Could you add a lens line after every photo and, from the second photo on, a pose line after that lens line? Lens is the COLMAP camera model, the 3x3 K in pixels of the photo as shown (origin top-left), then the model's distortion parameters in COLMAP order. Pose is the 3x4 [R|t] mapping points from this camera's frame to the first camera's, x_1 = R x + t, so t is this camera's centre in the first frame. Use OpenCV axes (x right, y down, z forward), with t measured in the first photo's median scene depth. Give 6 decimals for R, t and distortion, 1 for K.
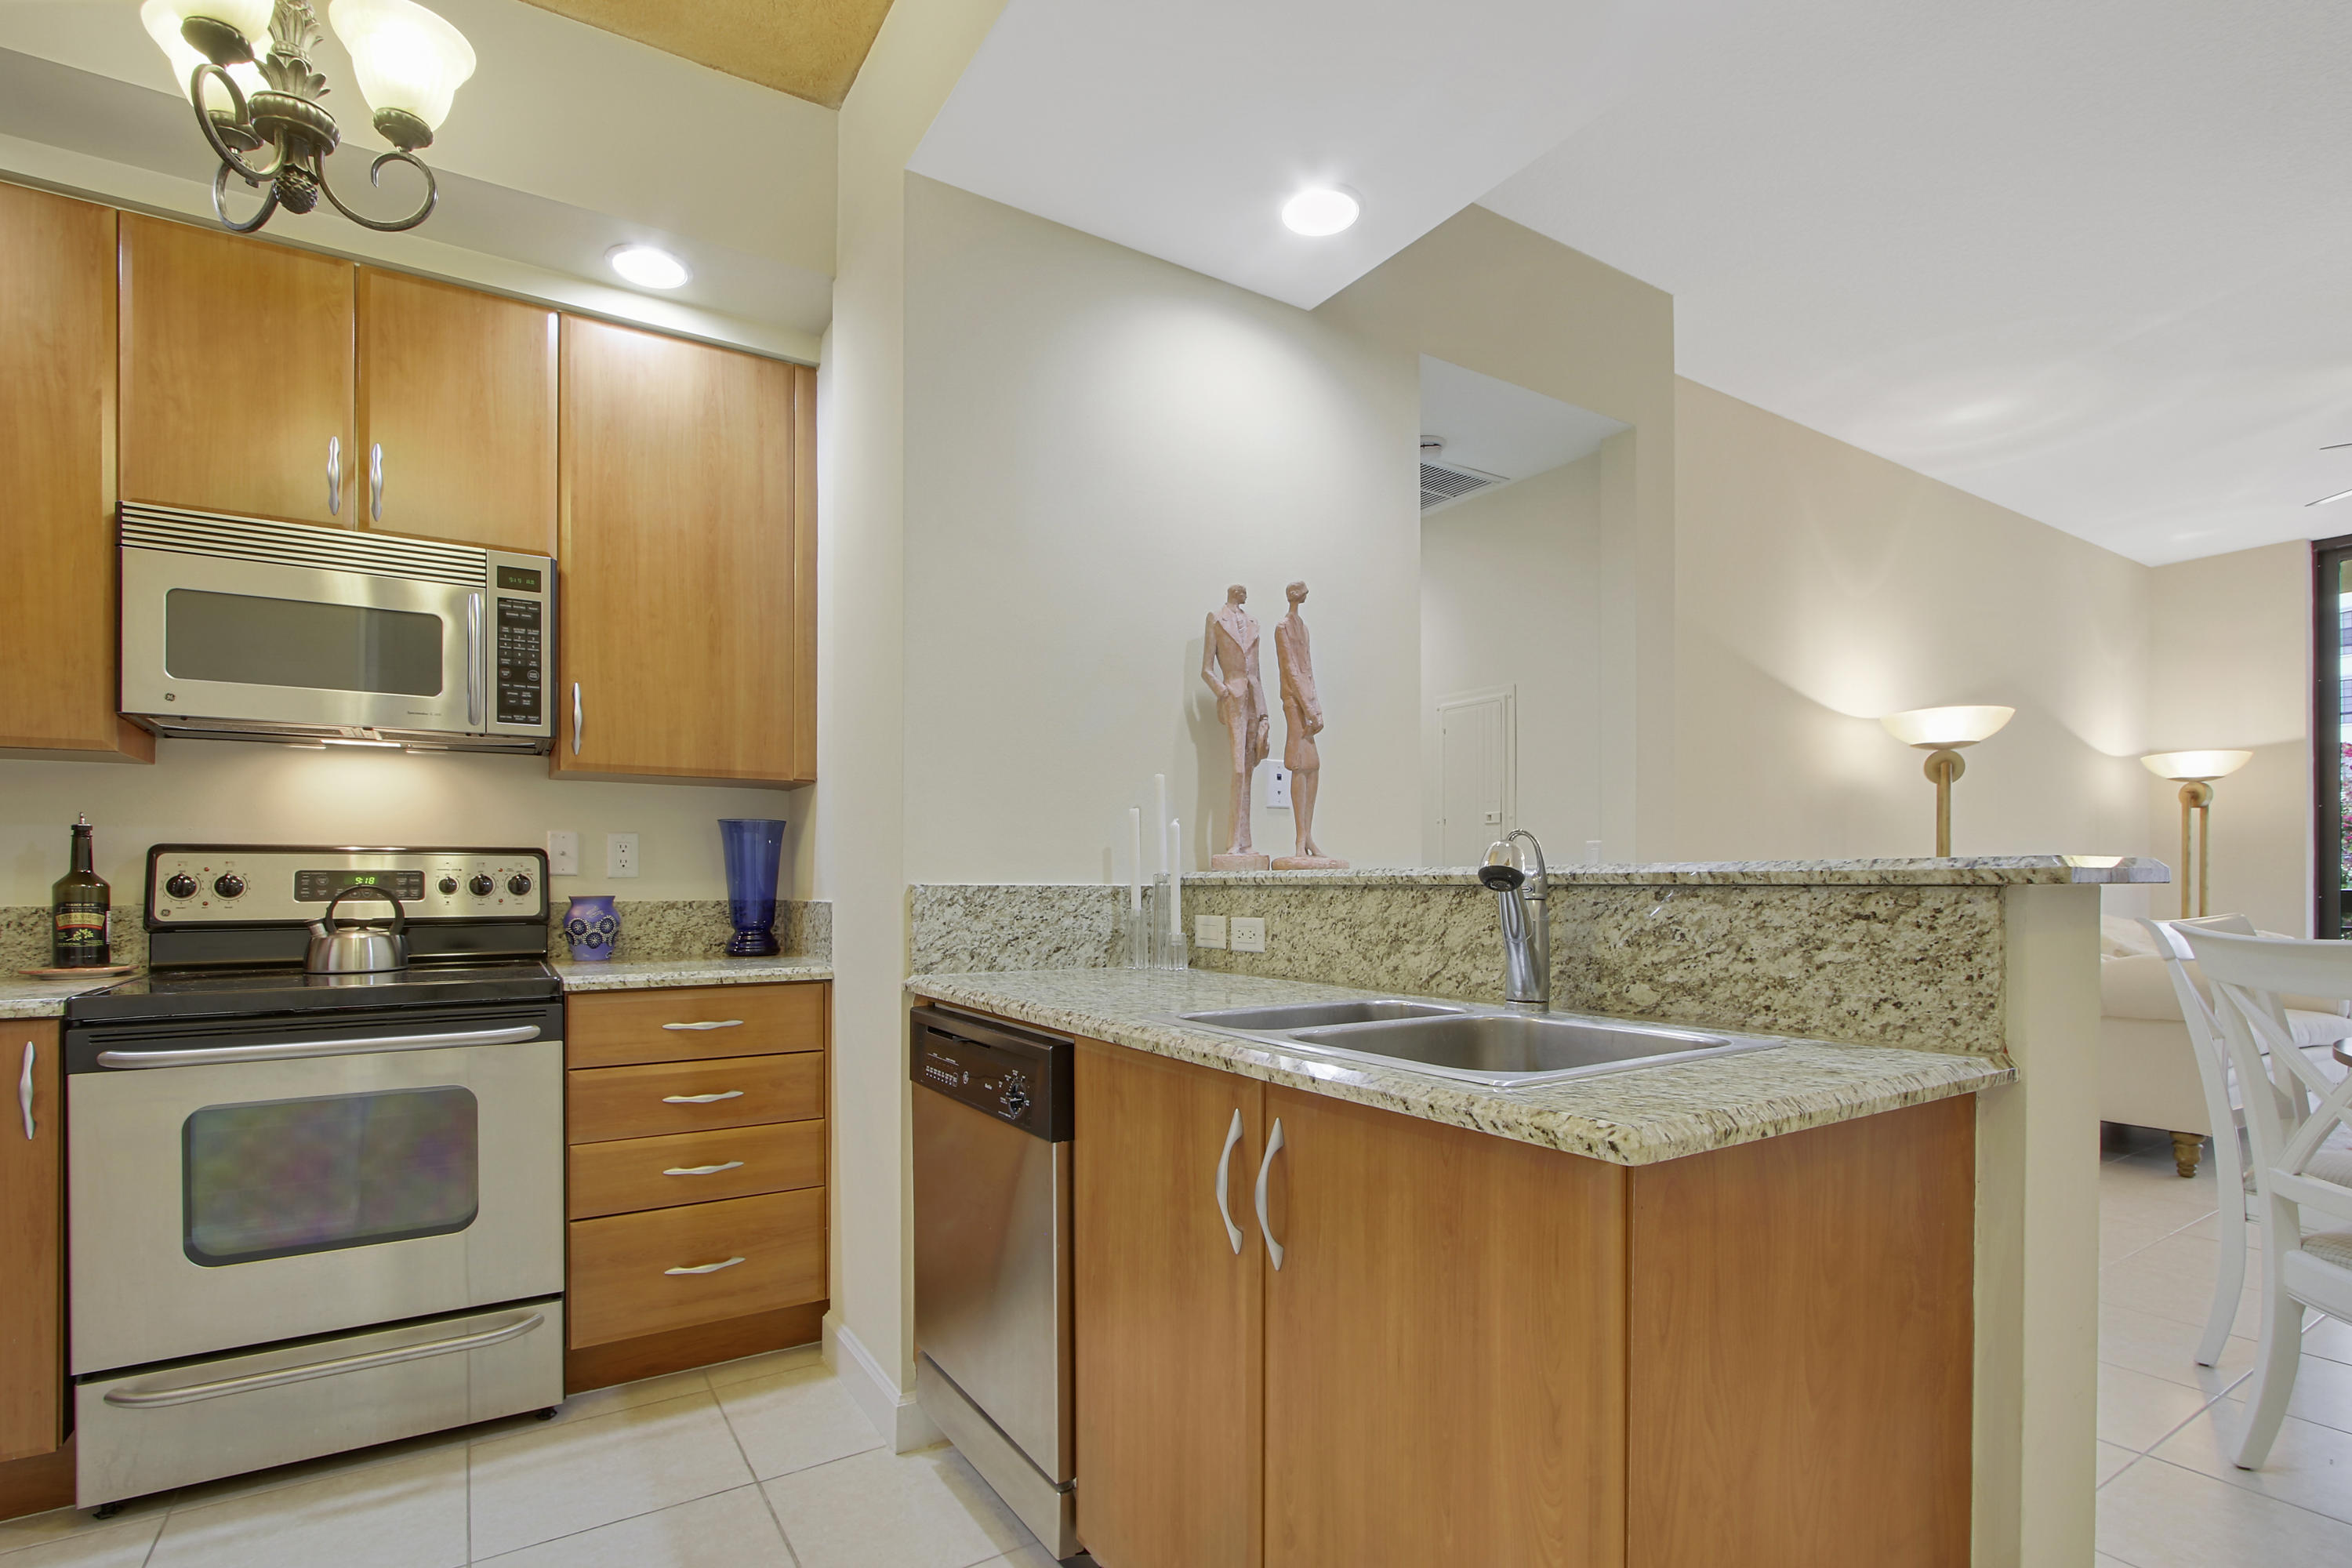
lens RADIAL K [[1117.5, 0, 1171.2], [0, 1117.5, 883.6], [0, 0, 1]] dist [-0.014417, 0.002358]
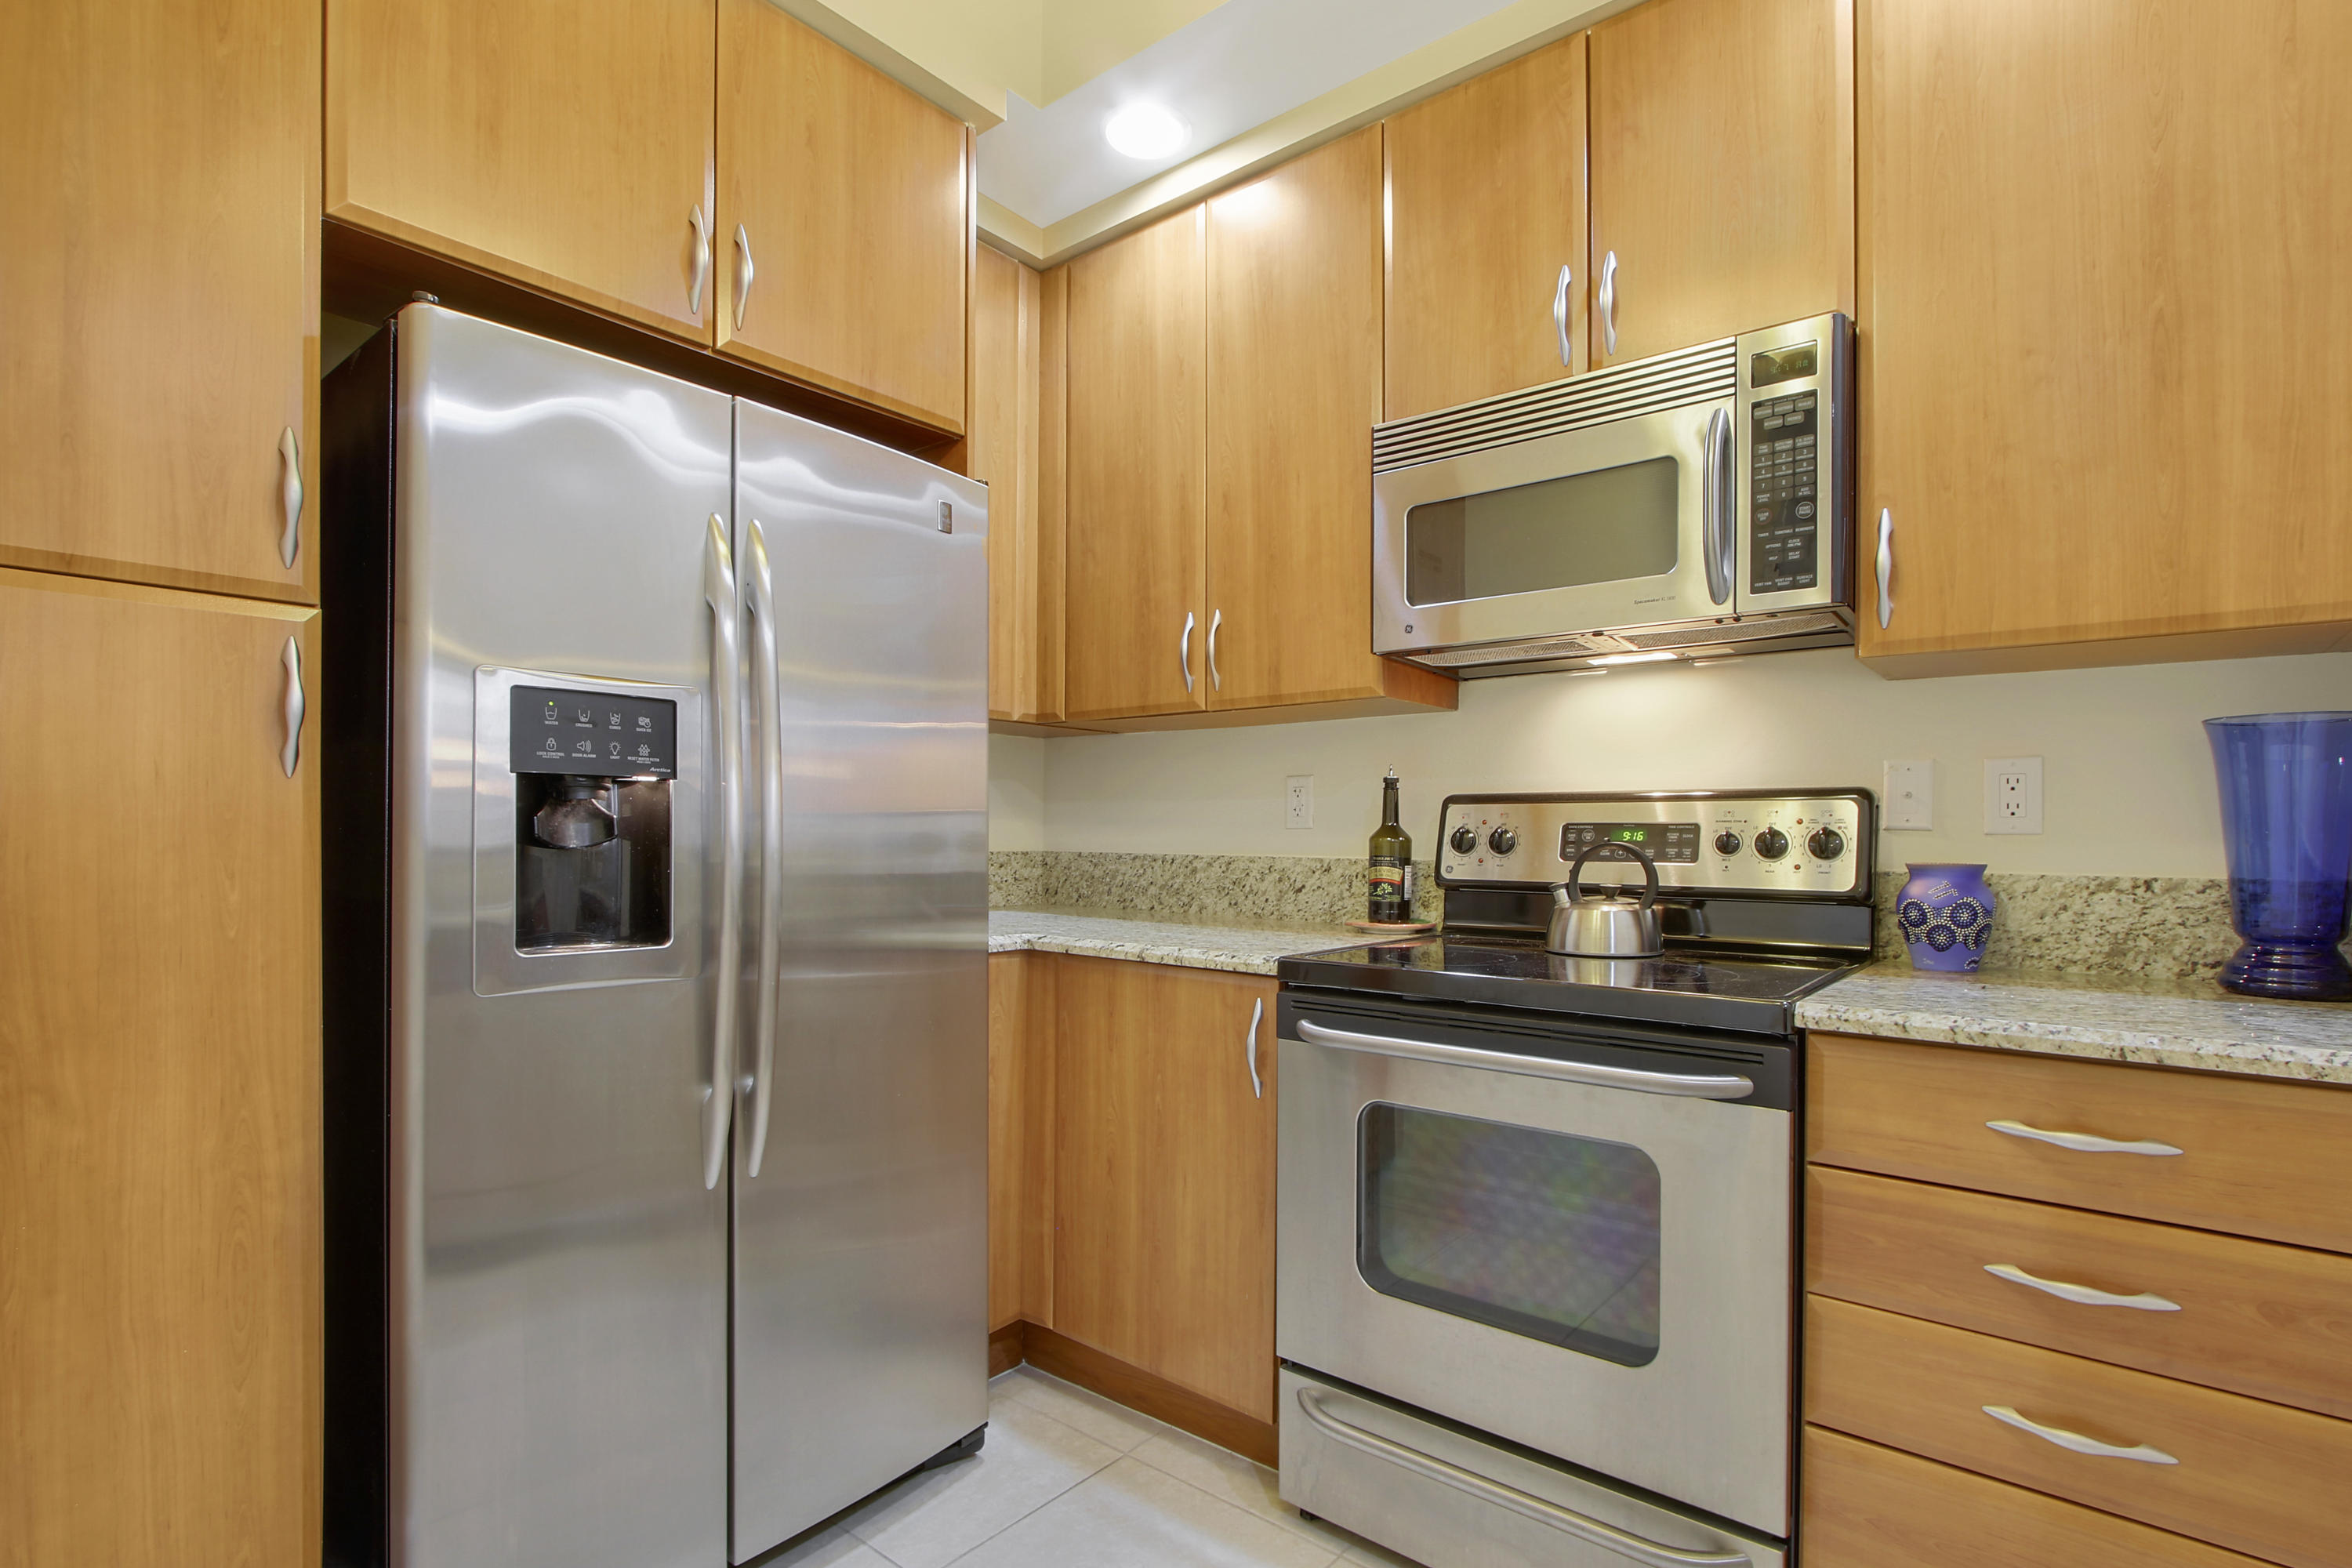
lens RADIAL K [[1117.5, 0, 1206.1], [0, 1117.5, 836.5], [0, 0, 1]] dist [-0.014417, 0.002358]
pose [[0.326801, 0.005498, -0.945077, -0.090394], [-0.011794, 0.999929, 0.001738, -0.000152], [0.945019, 0.010578, 0.326843, 0.478917]]
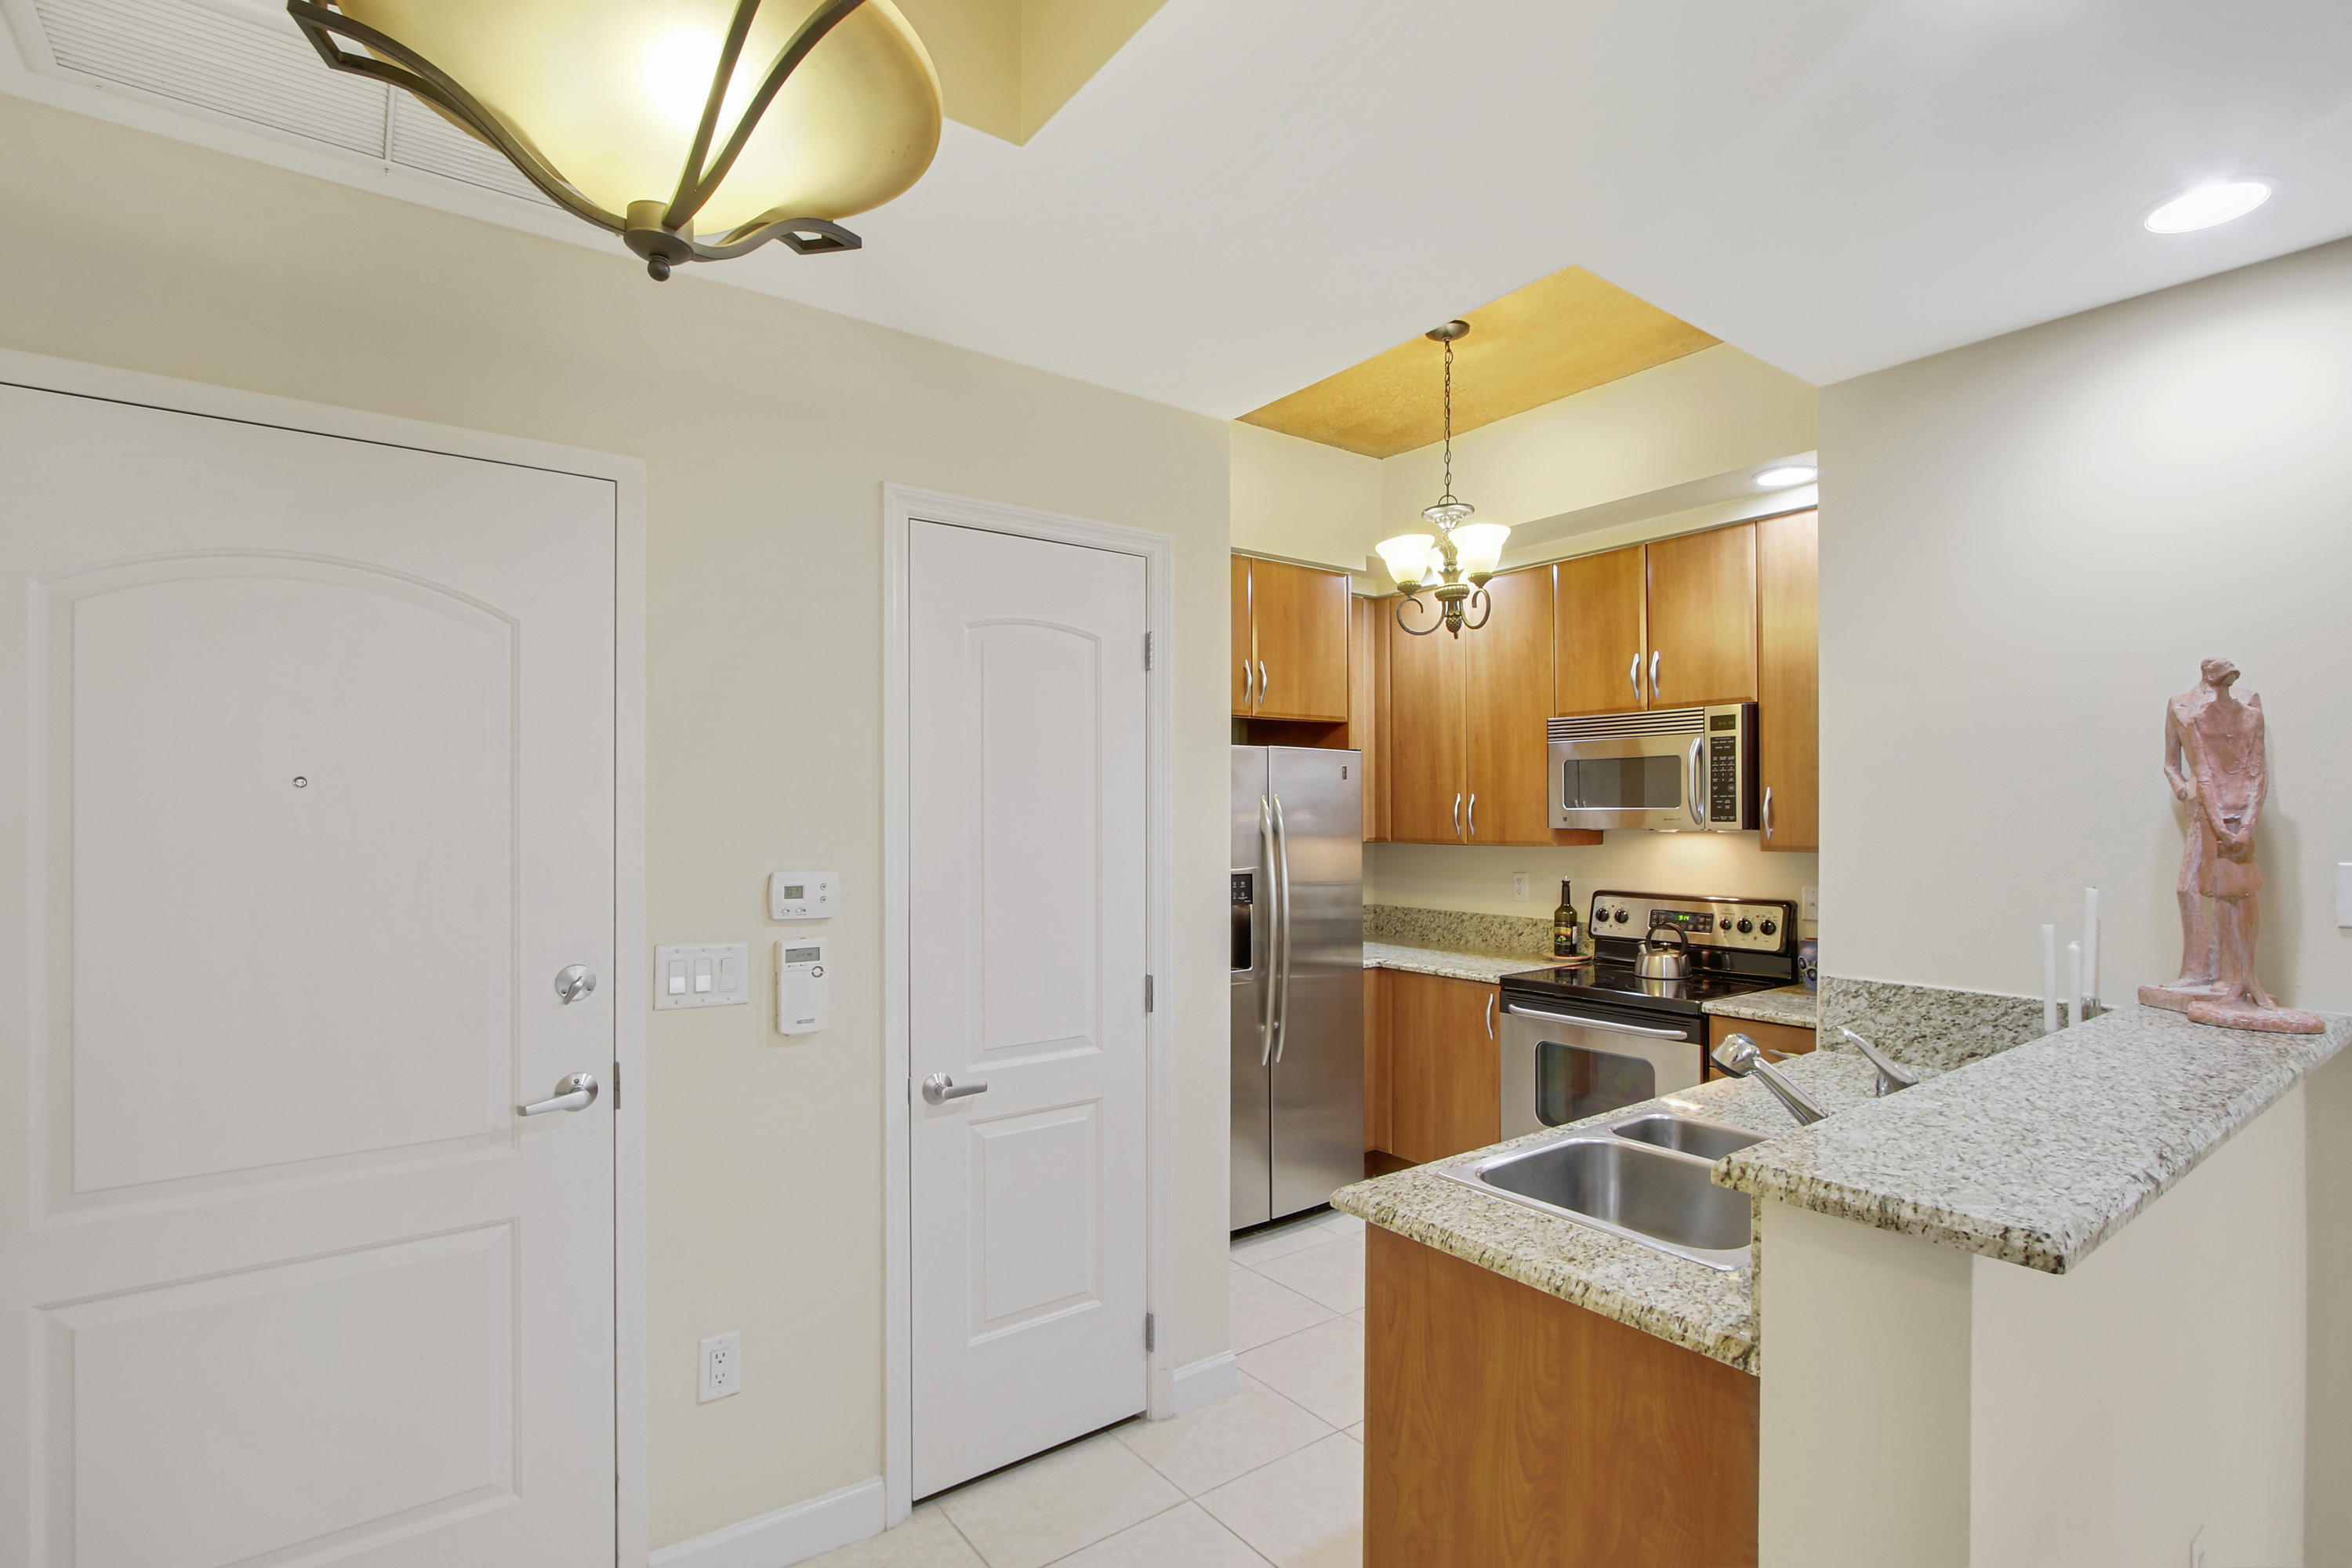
lens RADIAL K [[1117.5, 0, 1209.1], [0, 1117.5, 826.9], [0, 0, 1]] dist [-0.014417, 0.002358]
pose [[0.092740, 0.010829, -0.995631, 0.800309], [0.000013, 0.999941, 0.010878, -0.152955], [0.995690, -0.001022, 0.092735, 0.194715]]
